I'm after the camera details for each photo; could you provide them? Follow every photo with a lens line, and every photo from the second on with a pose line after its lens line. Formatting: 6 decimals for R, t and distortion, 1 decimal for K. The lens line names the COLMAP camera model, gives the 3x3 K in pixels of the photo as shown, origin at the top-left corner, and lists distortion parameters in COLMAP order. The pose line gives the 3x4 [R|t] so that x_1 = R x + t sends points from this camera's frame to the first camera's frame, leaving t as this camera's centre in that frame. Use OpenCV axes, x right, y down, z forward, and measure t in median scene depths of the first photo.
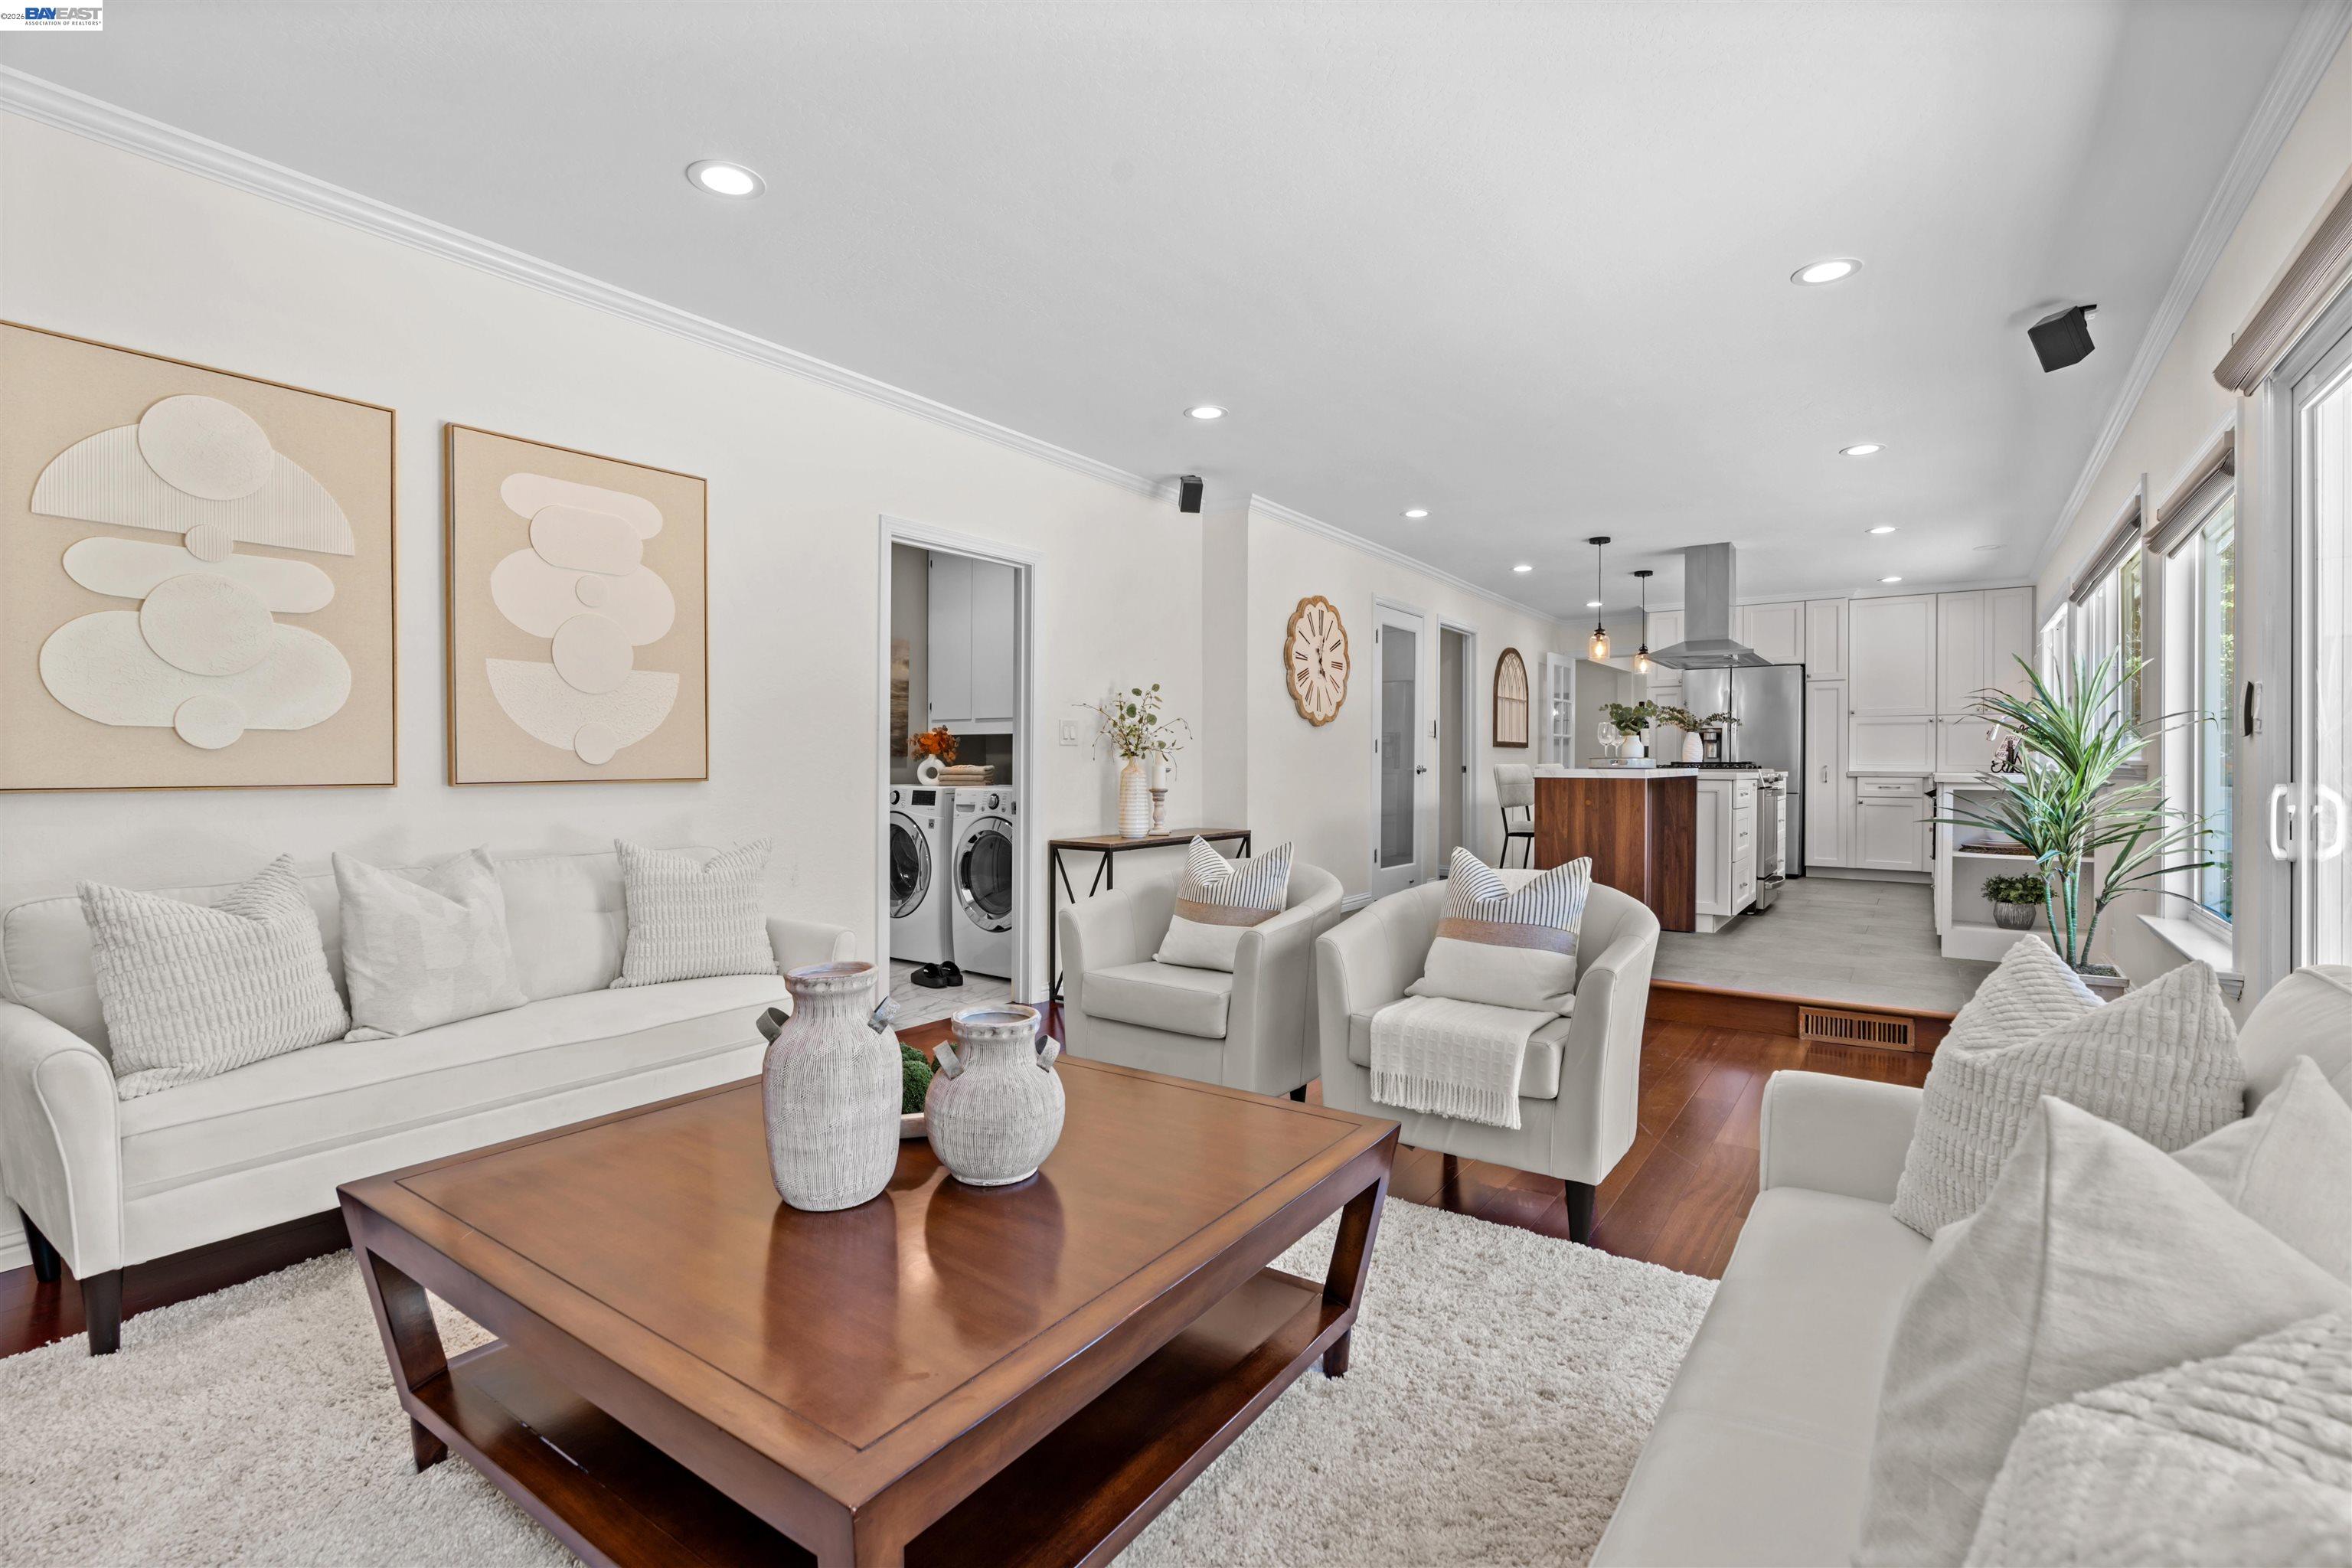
lens RADIAL K [[1064.2, 0, 1177.1], [0, 1064.2, 774.1], [0, 0, 1]] dist [-0.016156, 0.005847]
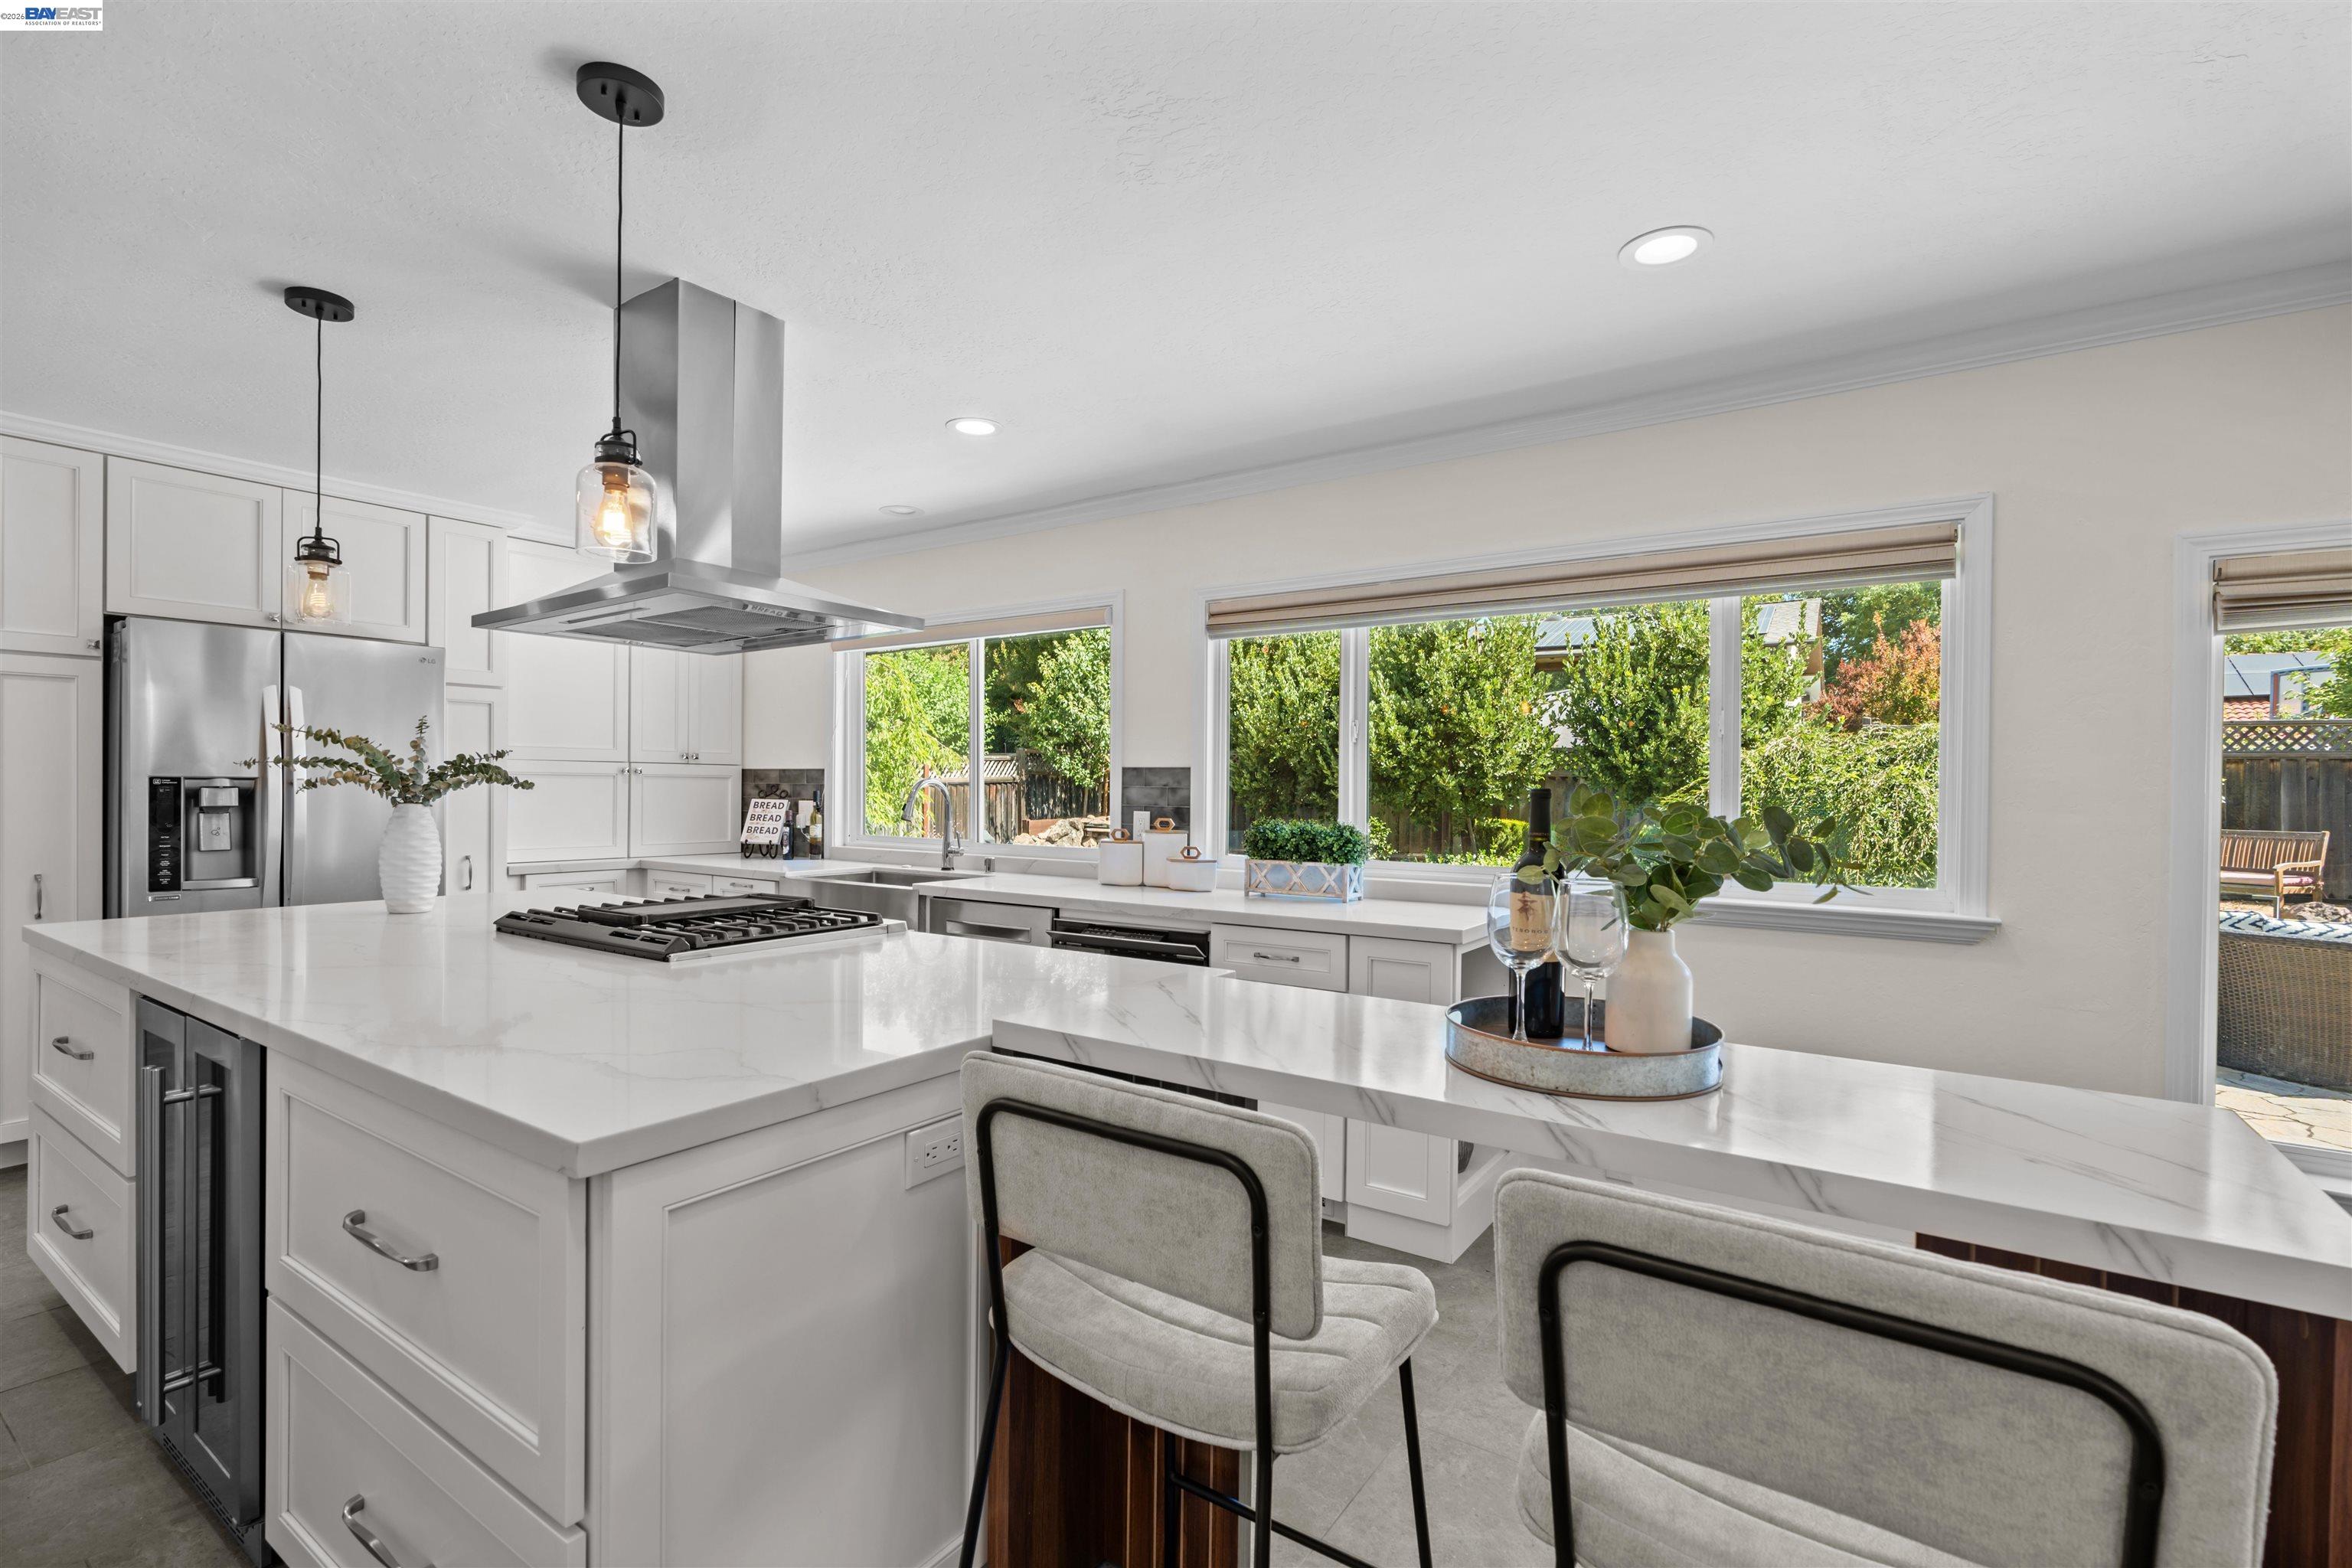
lens RADIAL K [[1064.2, 0, 1177.1], [0, 1064.2, 774.1], [0, 0, 1]] dist [-0.016156, 0.005847]
pose [[-0.020526, 0.007417, 0.999762, 0.138885], [-0.000665, 0.999972, -0.007432, -0.055503], [-0.999789, -0.000818, -0.020521, 0.872362]]
